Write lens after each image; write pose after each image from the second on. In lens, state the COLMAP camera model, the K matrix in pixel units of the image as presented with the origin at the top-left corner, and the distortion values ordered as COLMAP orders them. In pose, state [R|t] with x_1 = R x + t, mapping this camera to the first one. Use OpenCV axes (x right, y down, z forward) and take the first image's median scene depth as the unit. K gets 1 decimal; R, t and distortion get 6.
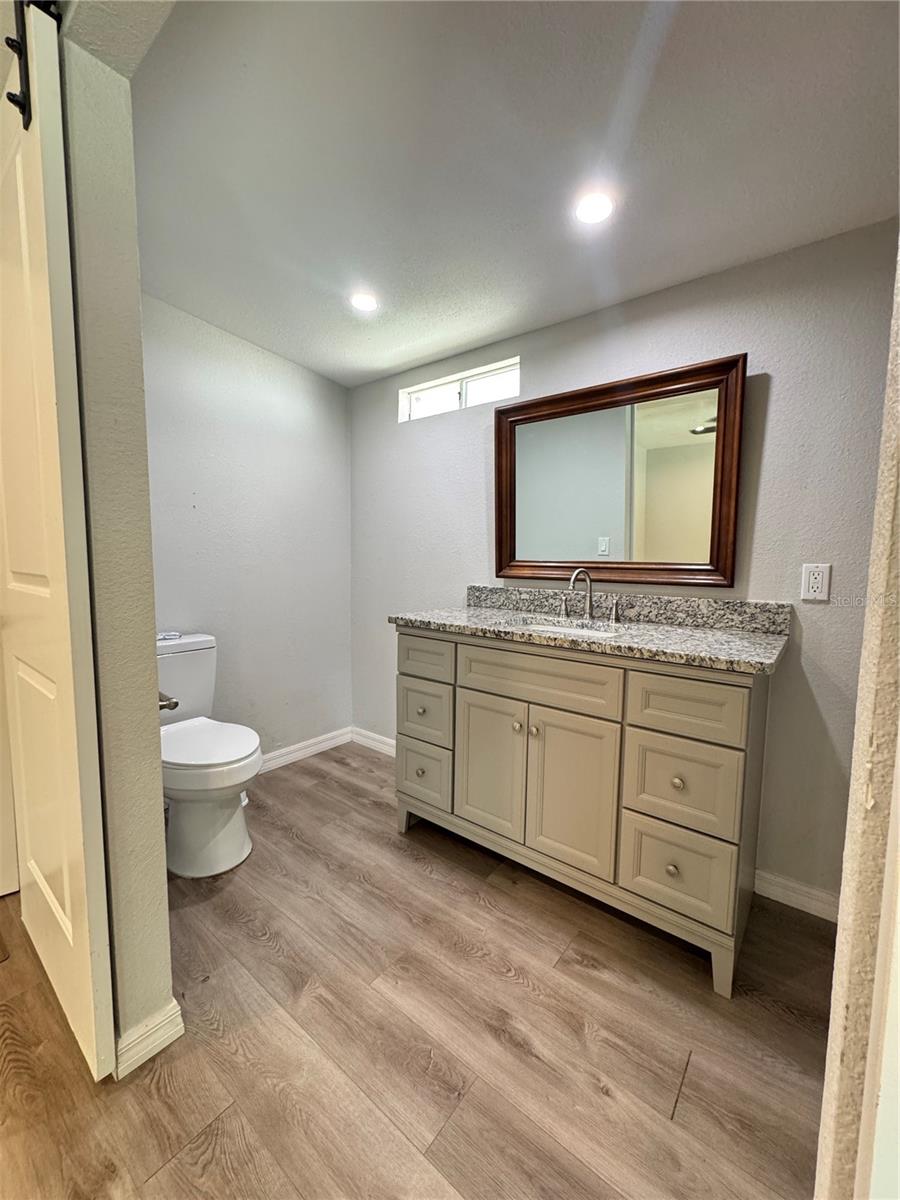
lens RADIAL K [[475.1, 0, 445.3], [0, 475.1, 600.0], [0, 0, 1]] dist [0.001035, 0.000497]
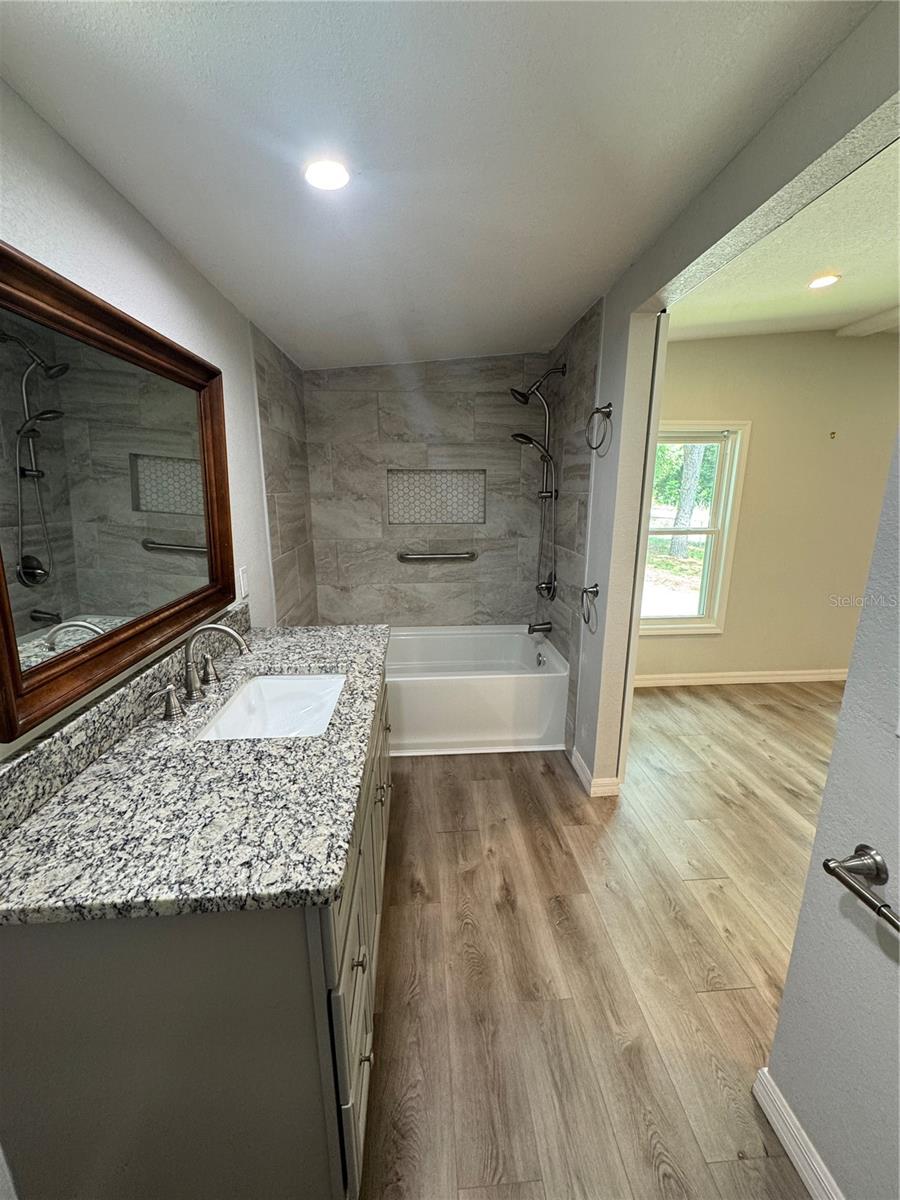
lens RADIAL K [[475.1, 0, 446.7], [0, 475.1, 597.8], [0, 0, 1]] dist [0.001035, 0.000497]
pose [[-0.676884, -0.172774, 0.715526, -0.582625], [0.060515, 0.955711, 0.288018, -0.393798], [-0.733598, 0.238254, -0.636450, 1.674486]]
